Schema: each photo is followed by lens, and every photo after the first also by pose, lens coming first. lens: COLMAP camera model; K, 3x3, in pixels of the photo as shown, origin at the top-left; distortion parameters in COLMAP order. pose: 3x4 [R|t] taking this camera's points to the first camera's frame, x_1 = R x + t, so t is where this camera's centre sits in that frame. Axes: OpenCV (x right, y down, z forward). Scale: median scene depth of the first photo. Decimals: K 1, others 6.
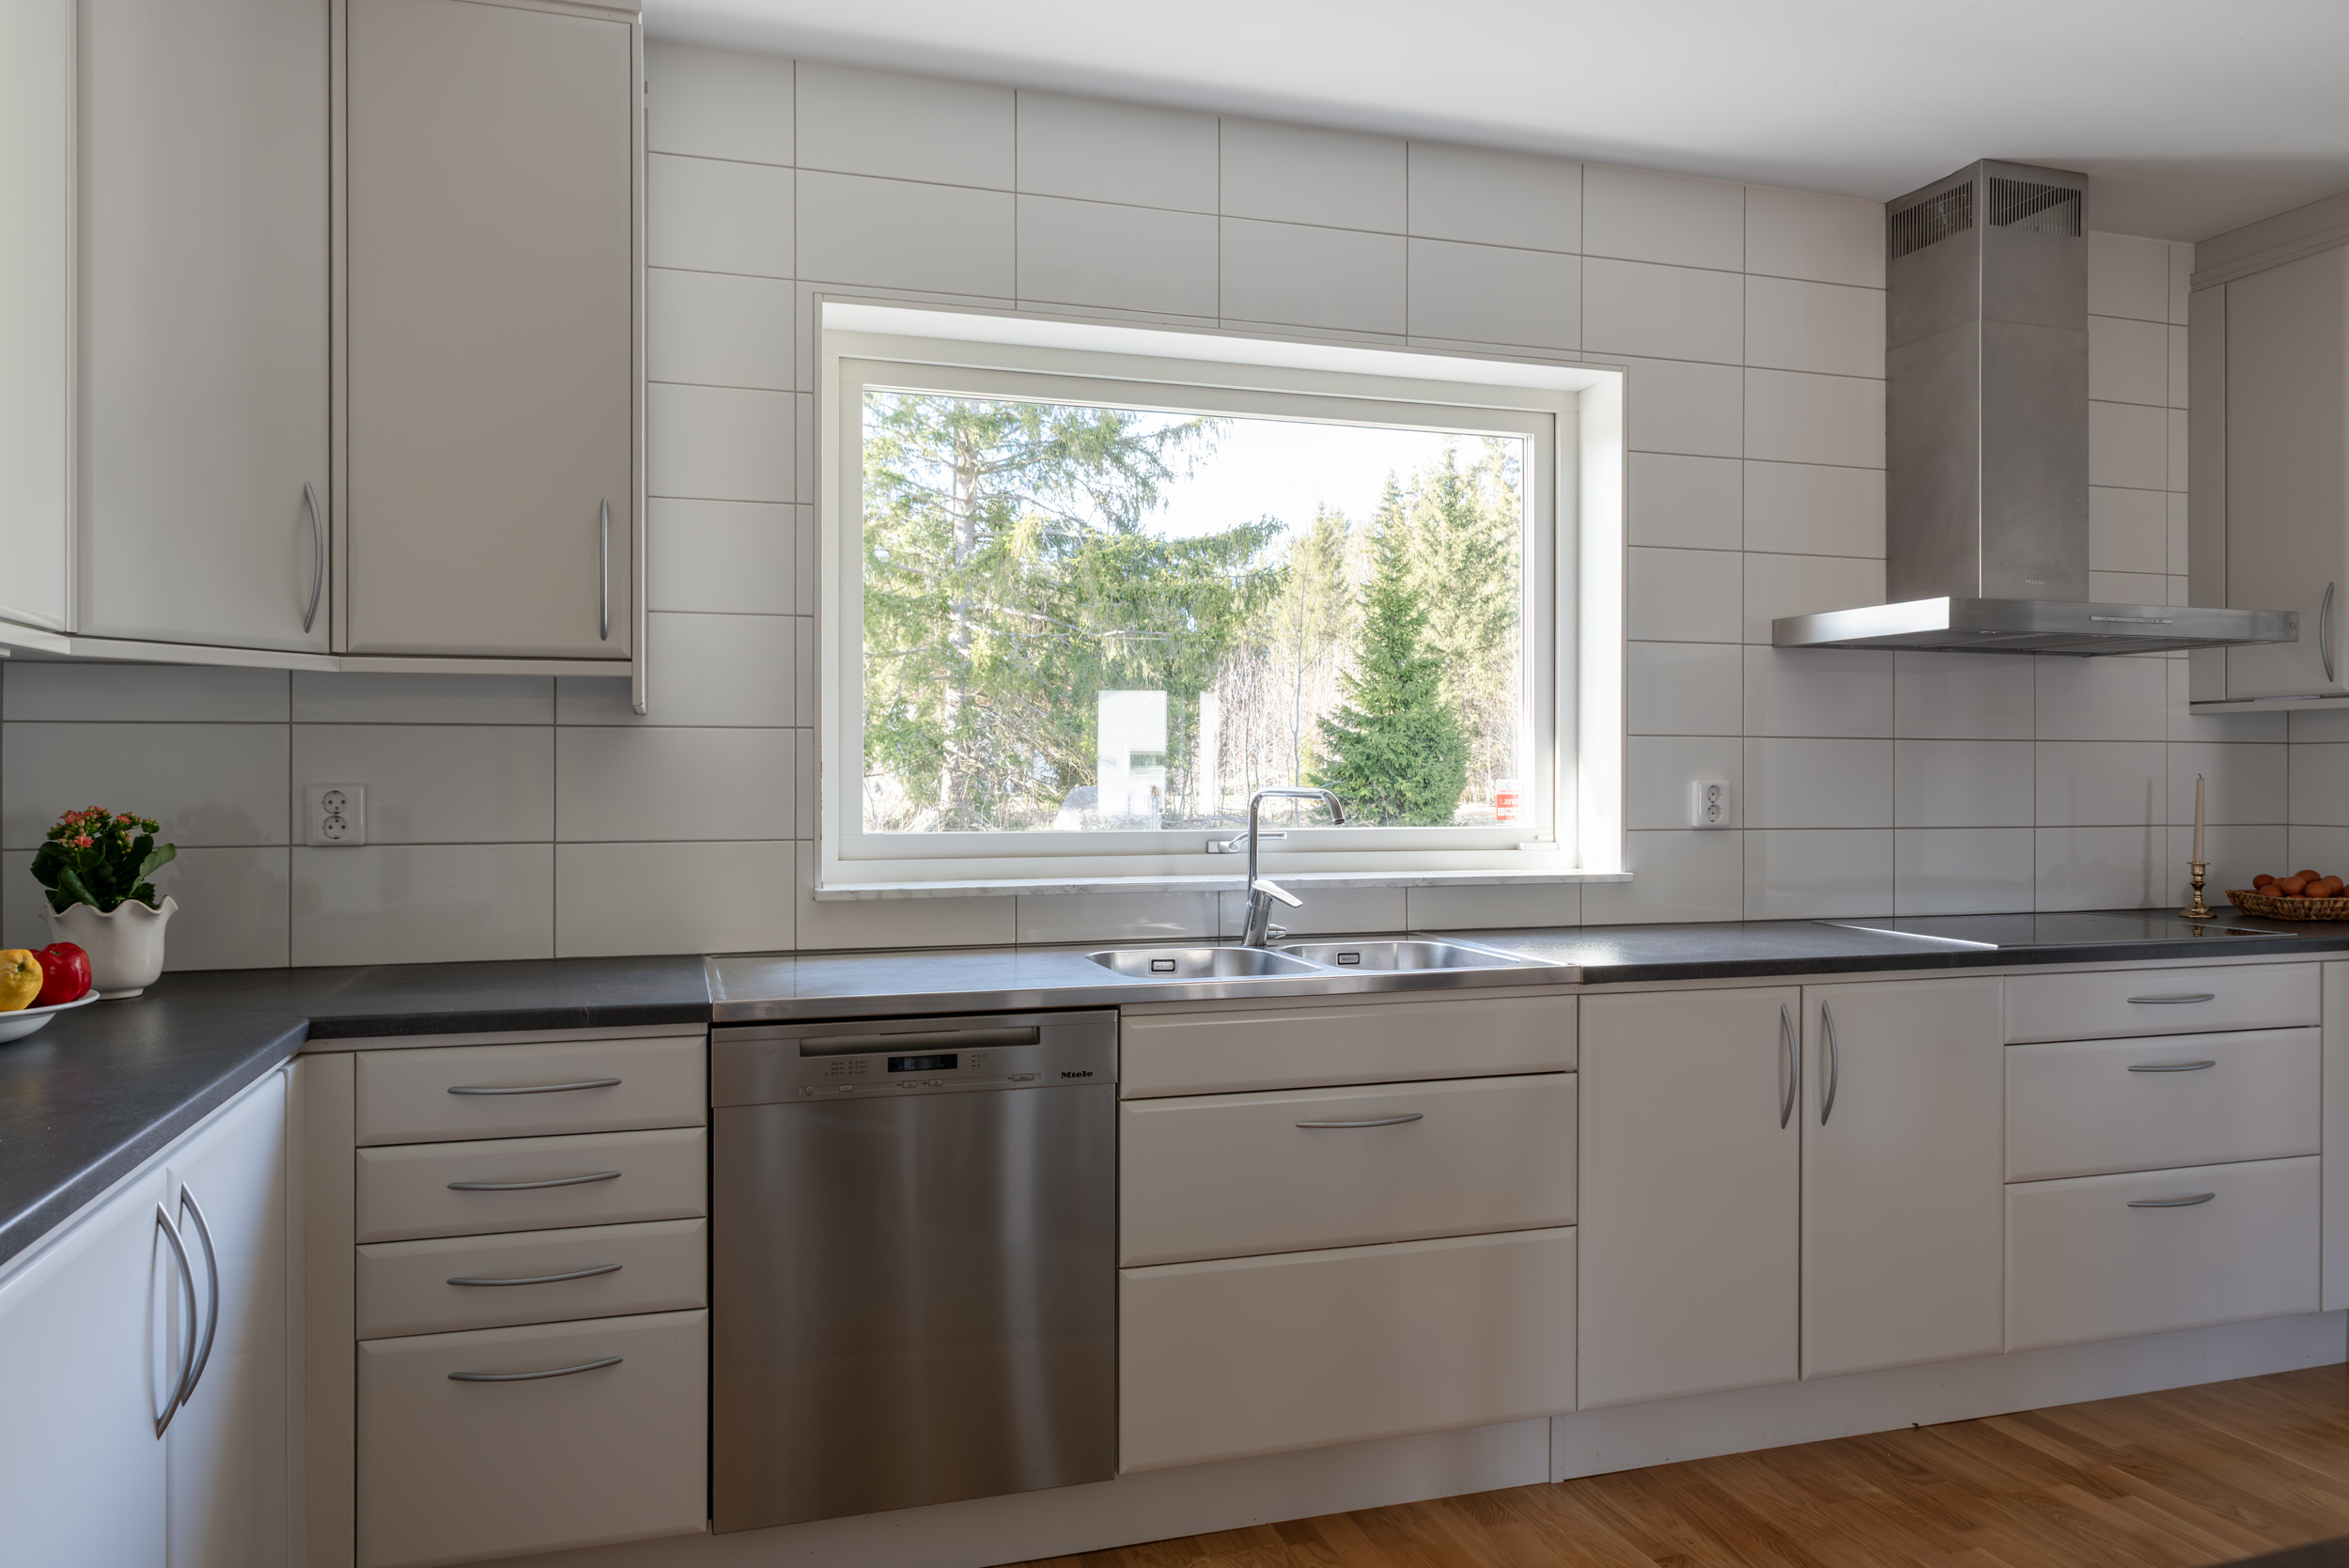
lens RADIAL K [[1601.6, 0, 1195.3], [0, 1601.6, 778.2], [0, 0, 1]] dist [0.018166, -0.003652]
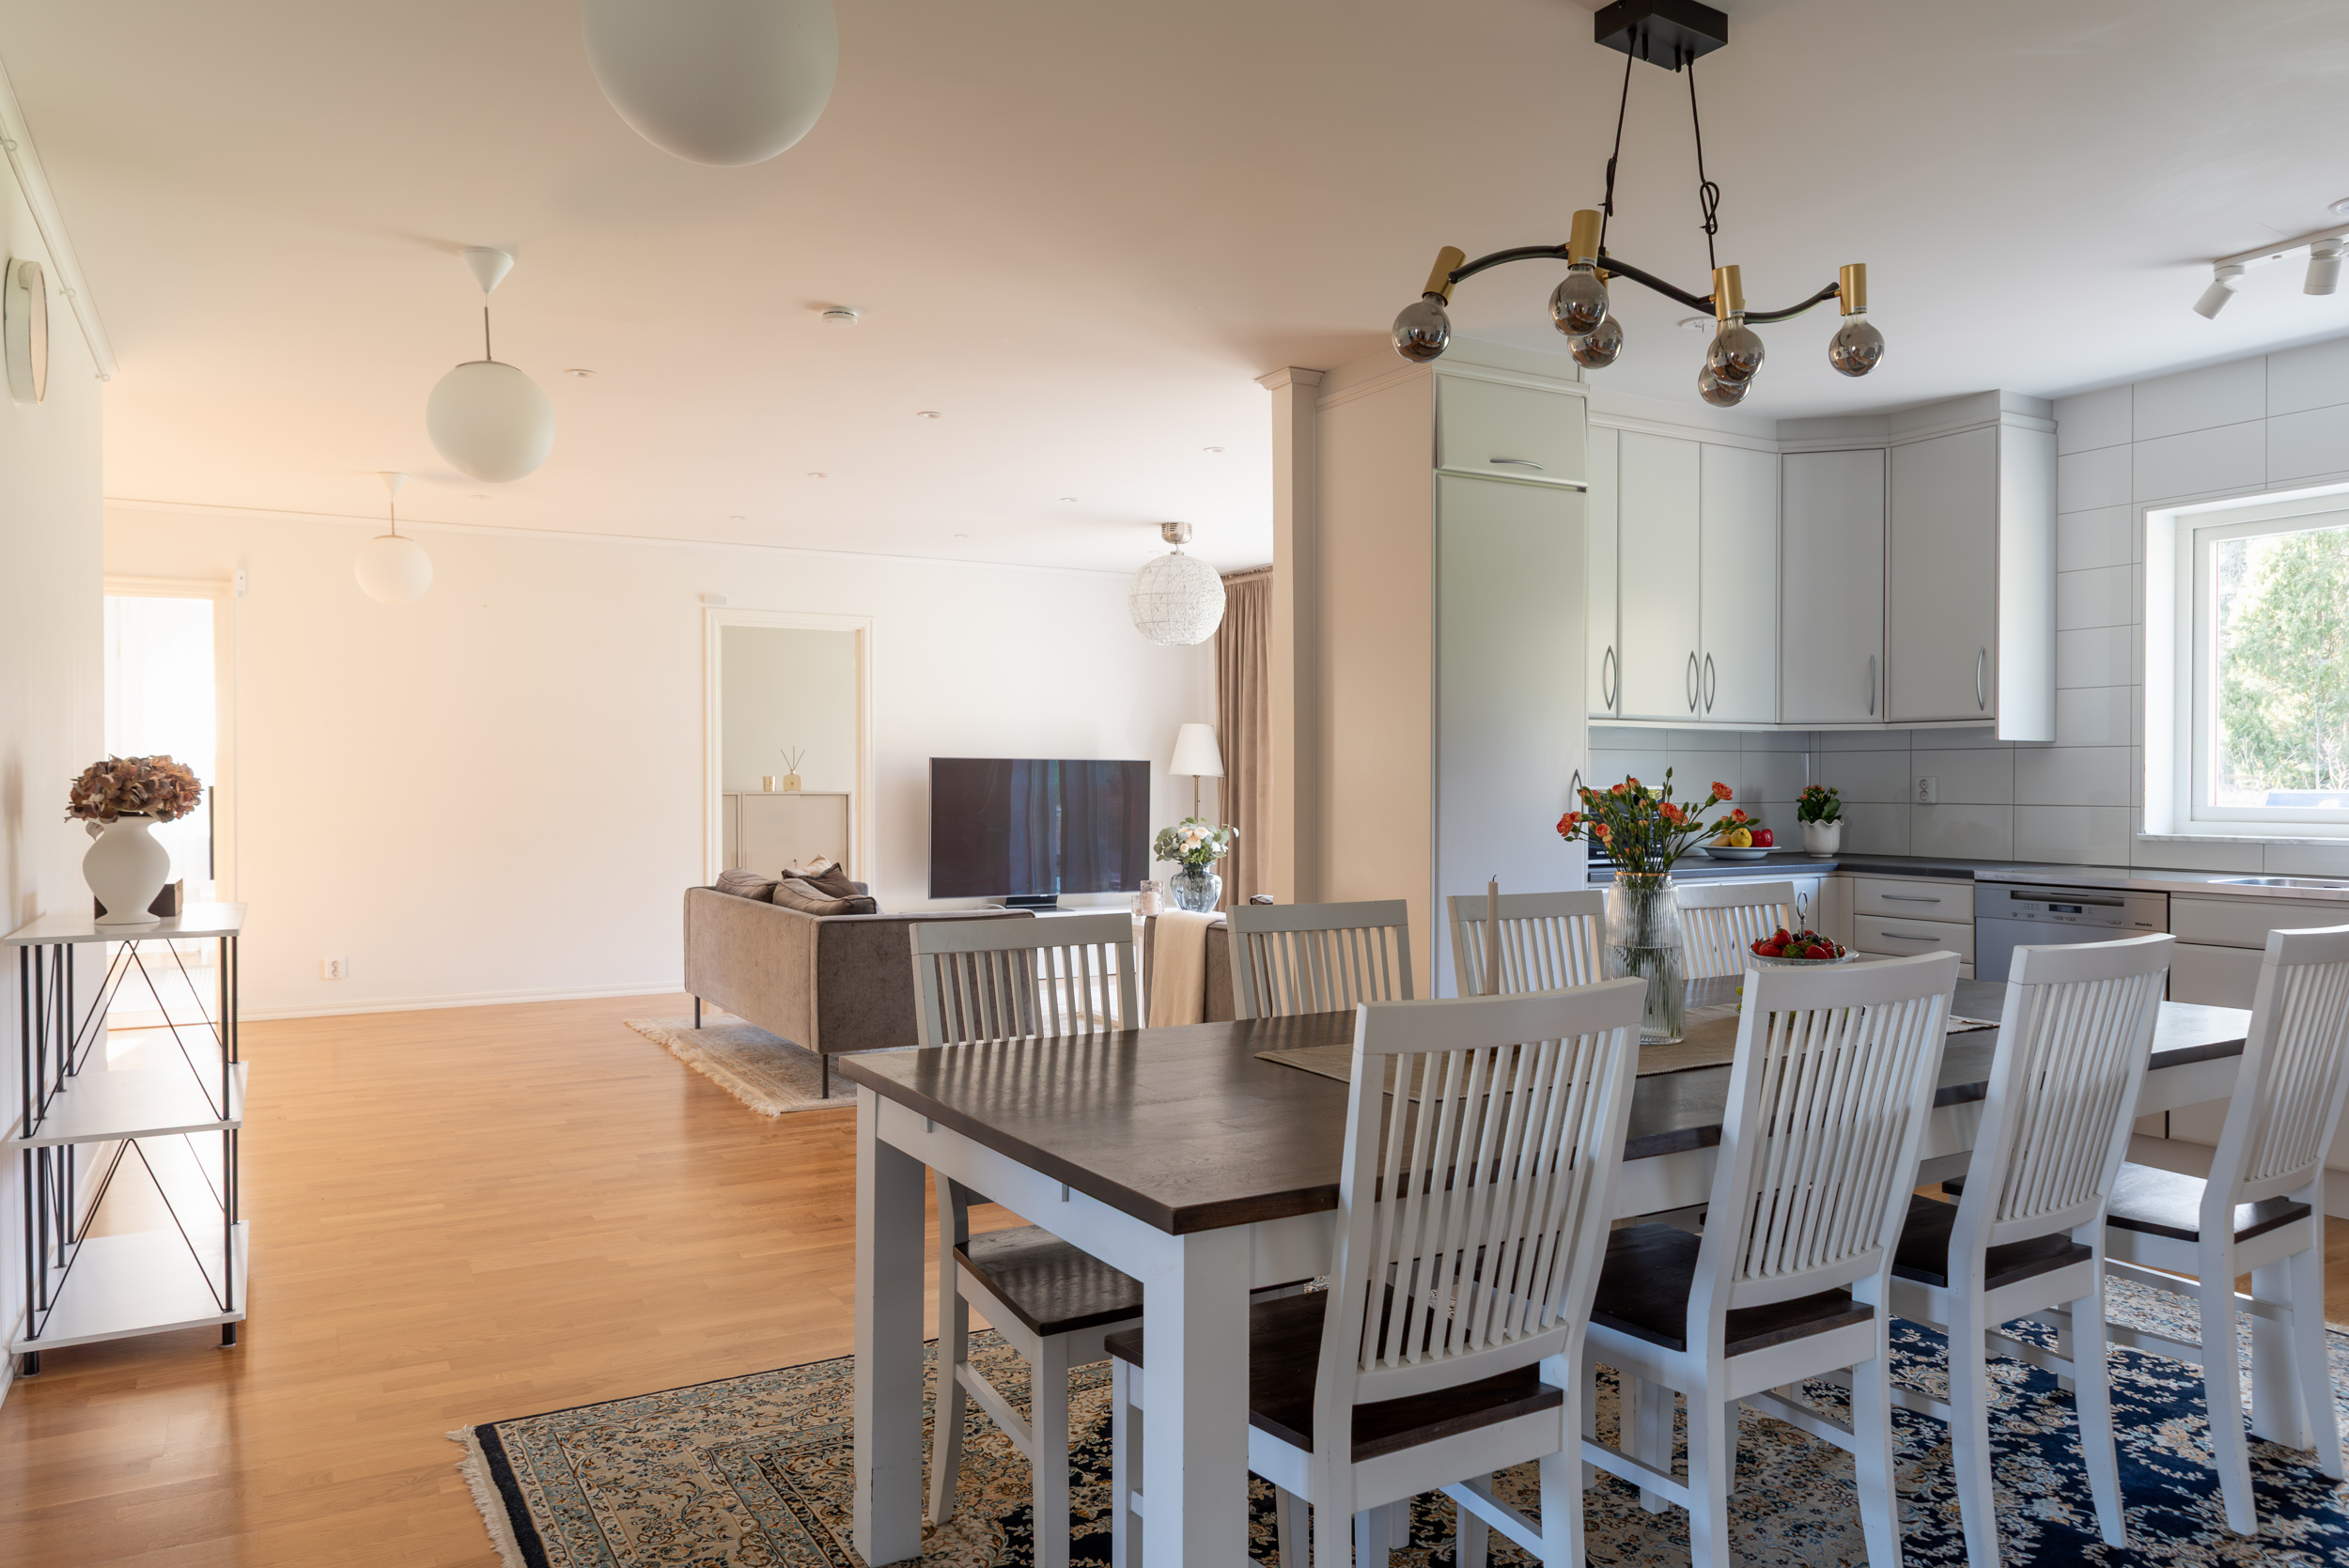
lens RADIAL K [[1601.6, 0, 1195.3], [0, 1601.6, 778.2], [0, 0, 1]] dist [0.018166, -0.003652]
pose [[0.232168, -0.000912, -0.972675, 1.615761], [-0.003990, 0.999990, -0.001890, 0.016340], [0.972667, 0.004320, 0.232162, -0.594911]]
